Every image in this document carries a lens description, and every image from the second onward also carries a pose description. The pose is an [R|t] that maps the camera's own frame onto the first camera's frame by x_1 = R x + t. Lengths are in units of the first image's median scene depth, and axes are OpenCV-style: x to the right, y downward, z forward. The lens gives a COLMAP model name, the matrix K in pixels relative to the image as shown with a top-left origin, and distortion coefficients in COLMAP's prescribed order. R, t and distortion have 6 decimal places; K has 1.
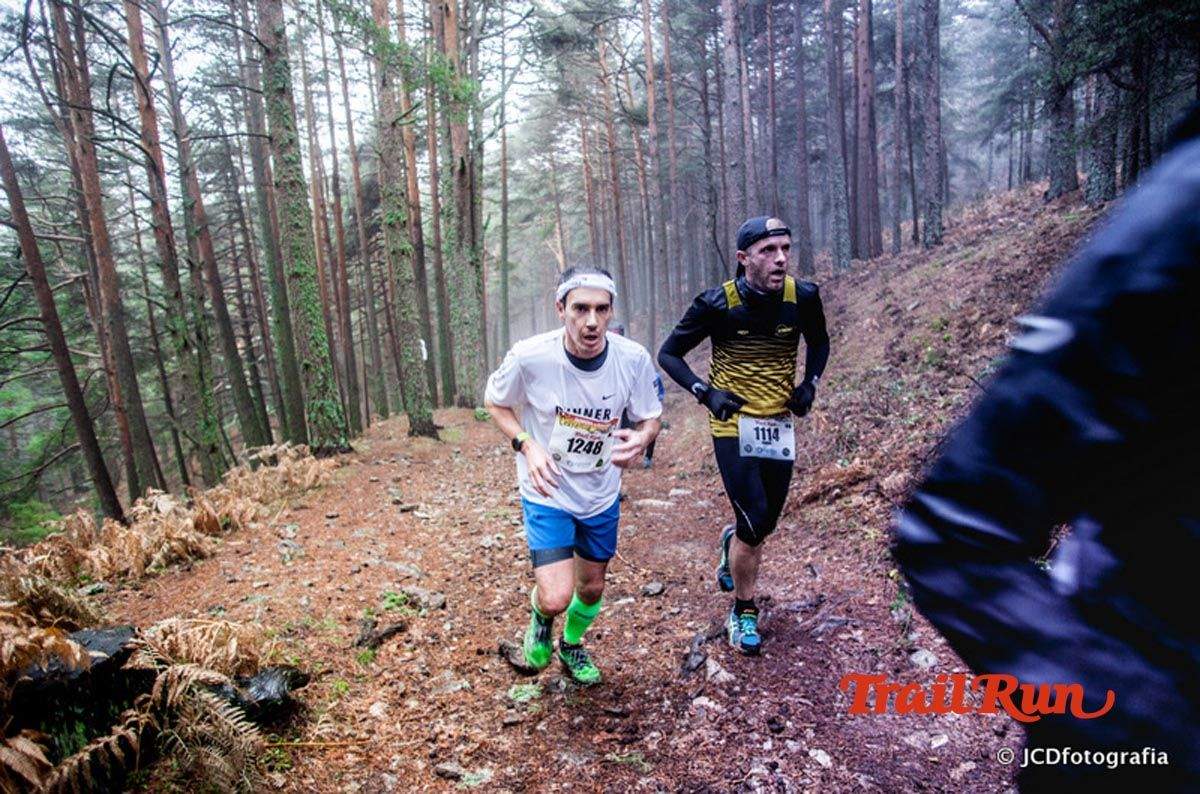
lens RADIAL K [[734.0, 0, 605.3], [0, 734.0, 403.9], [0, 0, 1]] dist [-0.099044, 0.056942]
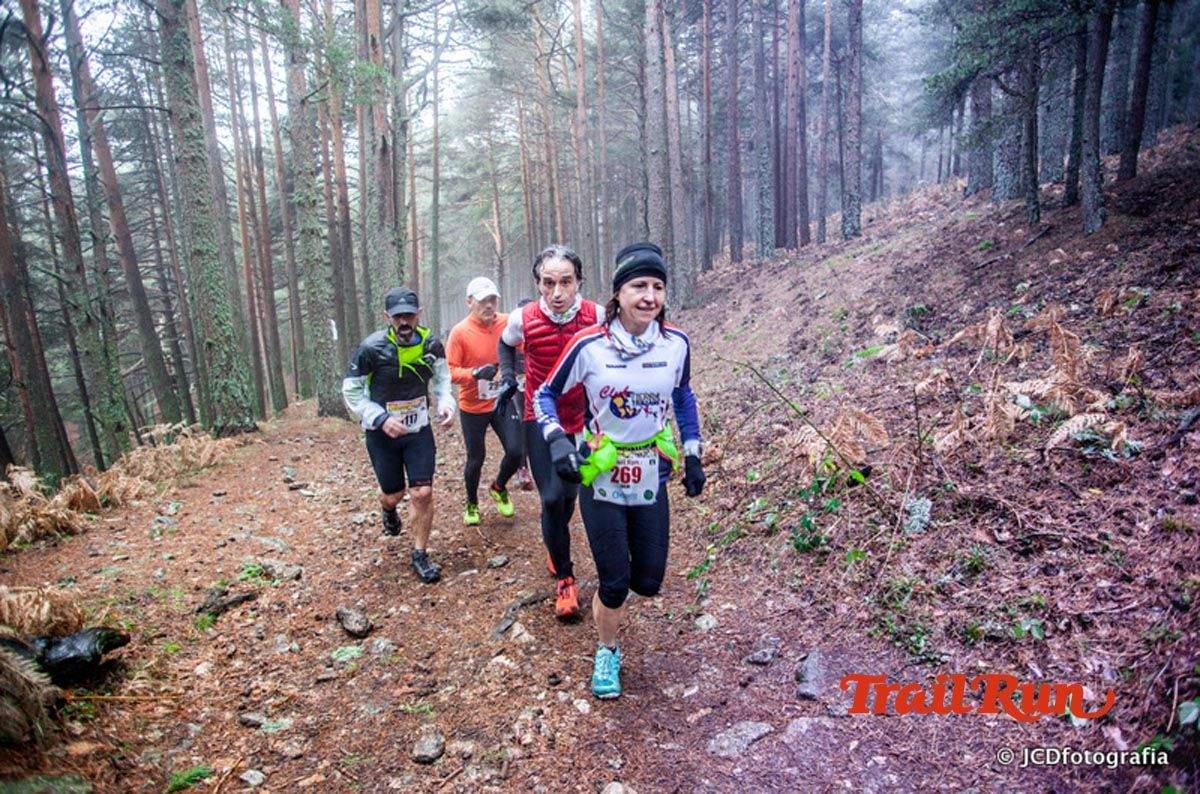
lens RADIAL K [[736.4, 0, 604.8], [0, 736.4, 404.9], [0, 0, 1]] dist [-0.095993, 0.056778]
pose [[0.997070, 0.011895, 0.075561, 0.081141], [-0.013782, 0.999605, 0.024506, -0.001813], [-0.075239, -0.025475, 0.996840, -0.041856]]
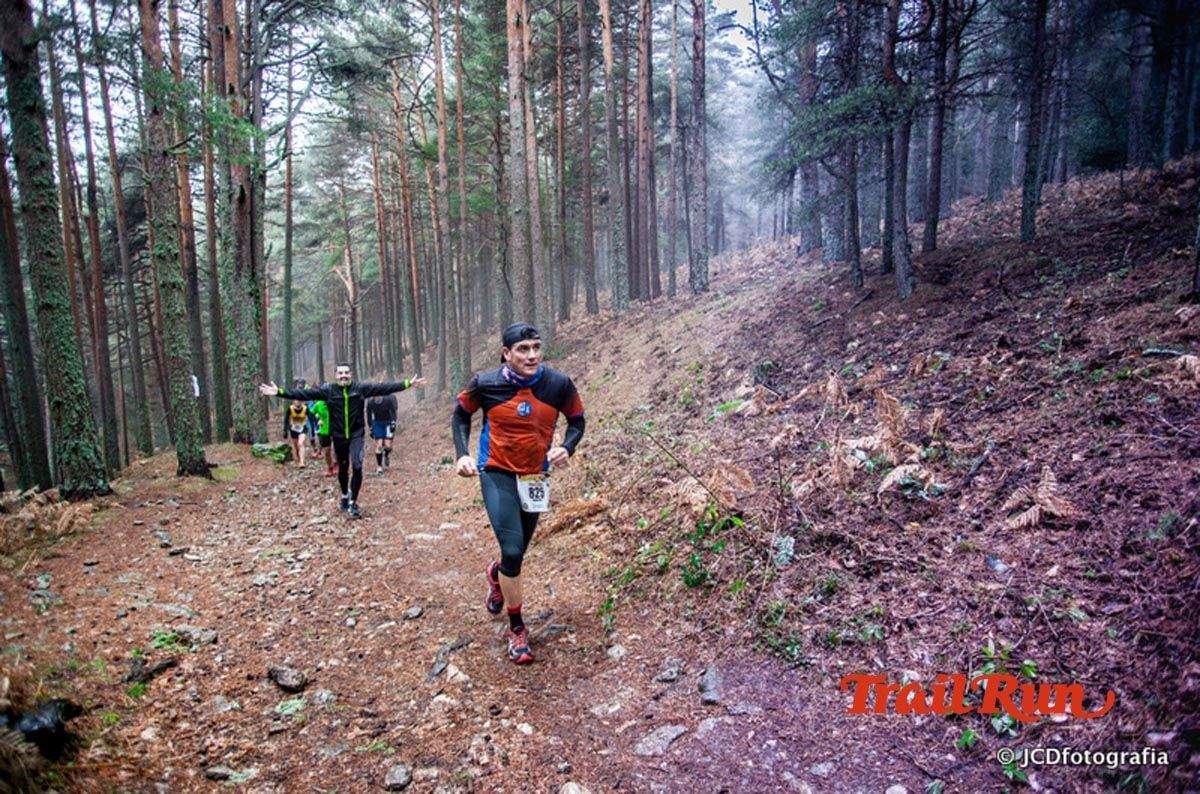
lens RADIAL K [[737.8, 0, 607.2], [0, 737.8, 402.6], [0, 0, 1]] dist [-0.094531, 0.055923]
pose [[0.961802, 0.003782, 0.273721, 0.026341], [0.007576, 0.999154, -0.040424, -0.016376], [-0.273643, 0.040953, 0.960959, -0.115182]]
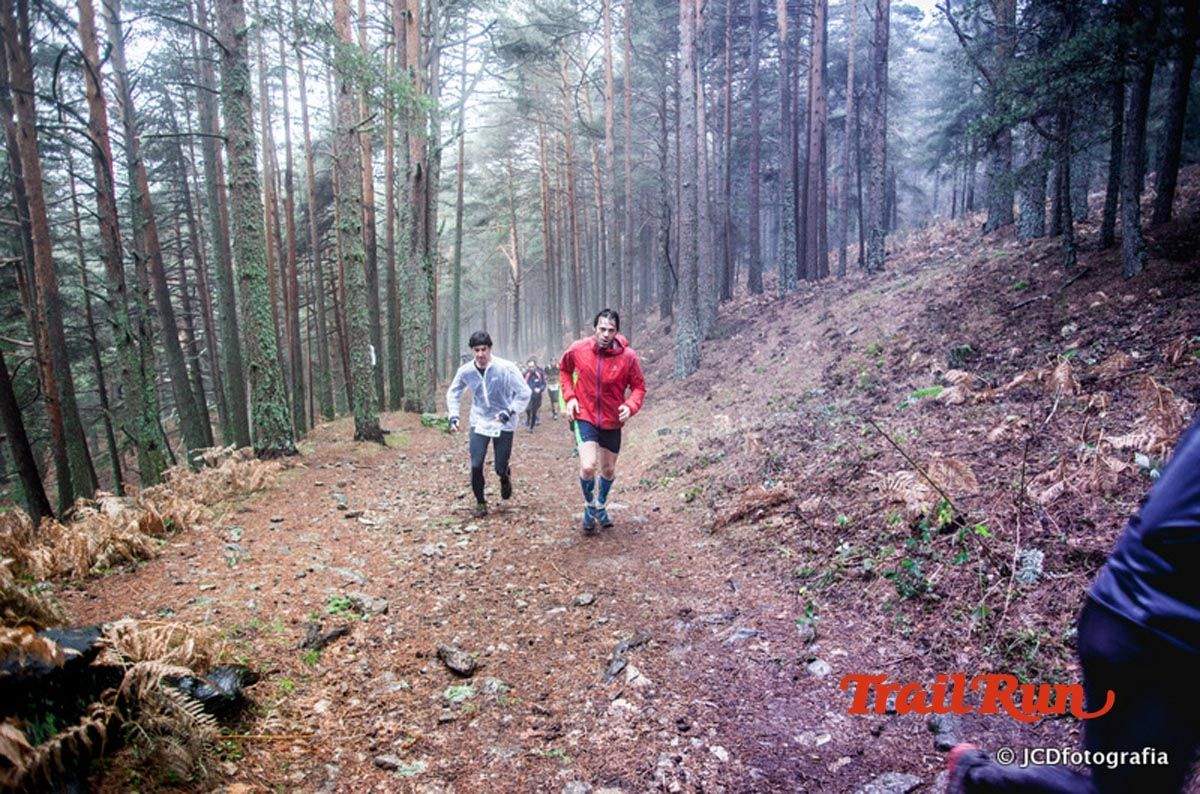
lens RADIAL K [[735.9, 0, 604.0], [0, 735.9, 402.5], [0, 0, 1]] dist [-0.097109, 0.058049]
pose [[0.997086, 0.036041, 0.067236, 0.007030], [-0.035306, 0.999304, -0.012082, -0.013739], [-0.067625, 0.009673, 0.997664, -0.044857]]
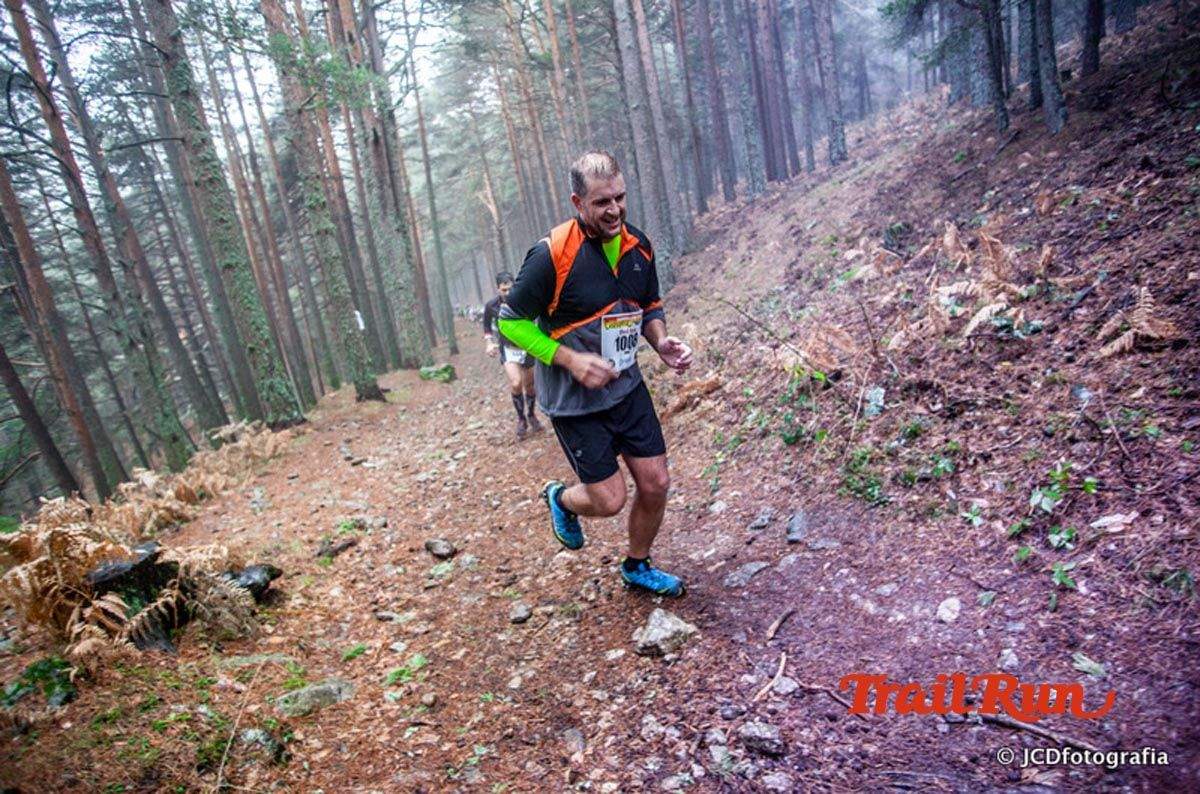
lens RADIAL K [[737.5, 0, 605.6], [0, 737.5, 406.8], [0, 0, 1]] dist [-0.096958, 0.054399]
pose [[0.991221, -0.123597, 0.046949, 0.073954], [0.119277, 0.989152, 0.085745, 0.004811], [-0.057037, -0.079392, 0.995210, -0.165013]]
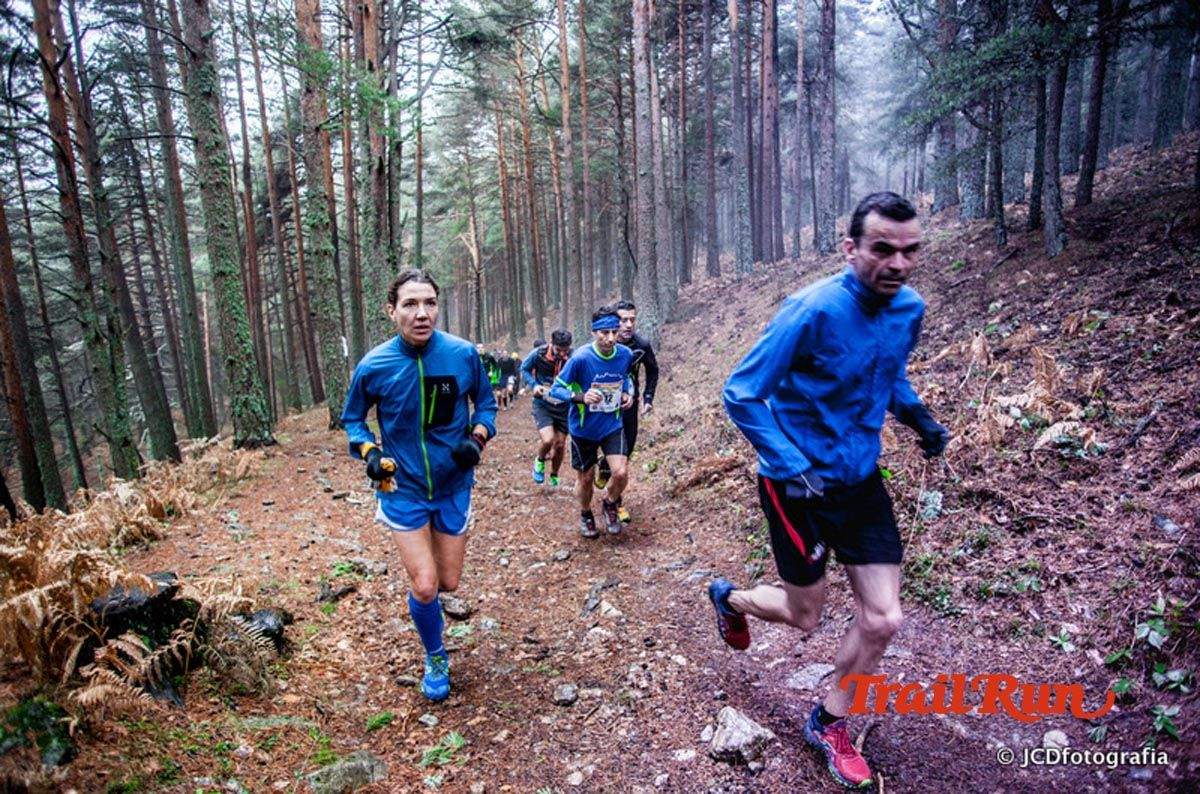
lens RADIAL K [[737.6, 0, 604.1], [0, 737.6, 403.4], [0, 0, 1]] dist [-0.096243, 0.055706]
pose [[0.993144, 0.005099, 0.116784, -0.004611], [-0.006056, 0.999951, 0.007840, -0.005910], [-0.116738, -0.008493, 0.993126, -0.131631]]
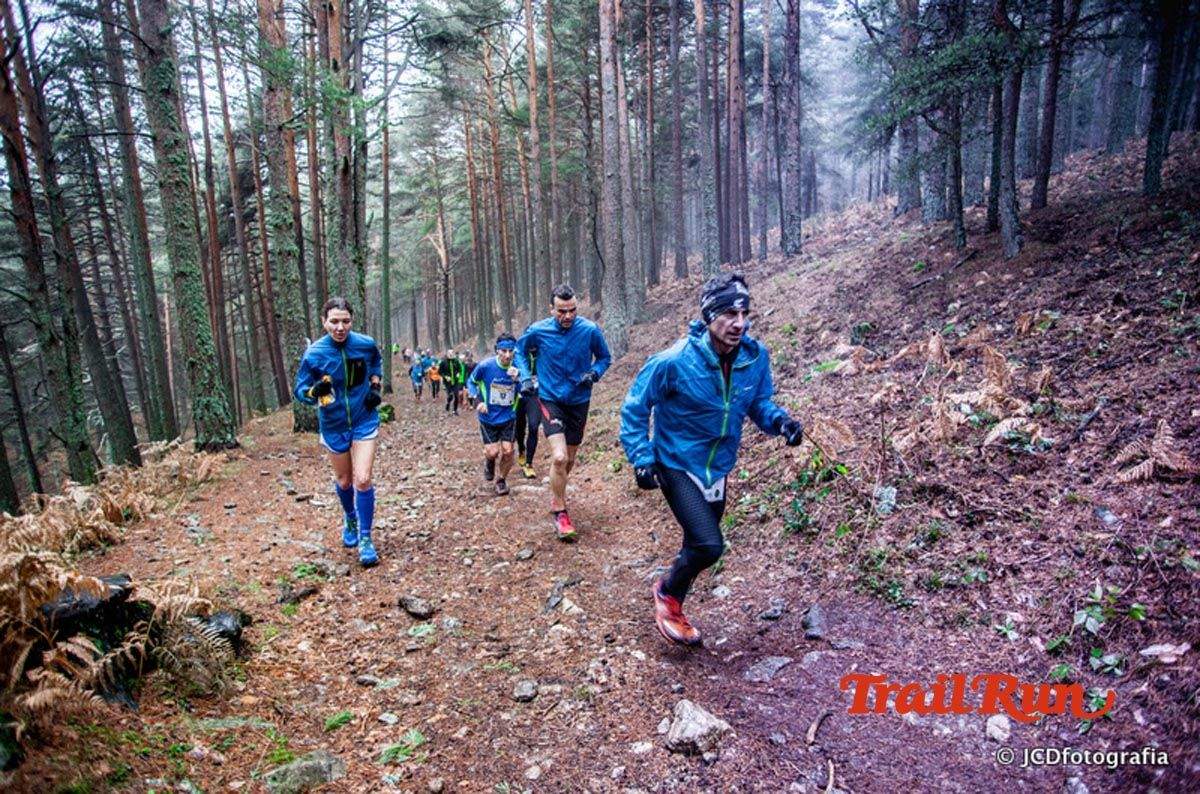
lens RADIAL K [[737.8, 0, 604.8], [0, 737.8, 403.0], [0, 0, 1]] dist [-0.094341, 0.053811]
pose [[0.987532, 0.000210, 0.157419, 0.002441], [-0.001075, 0.999985, 0.005410, -0.004177], [-0.157416, -0.005511, 0.987517, -0.138162]]
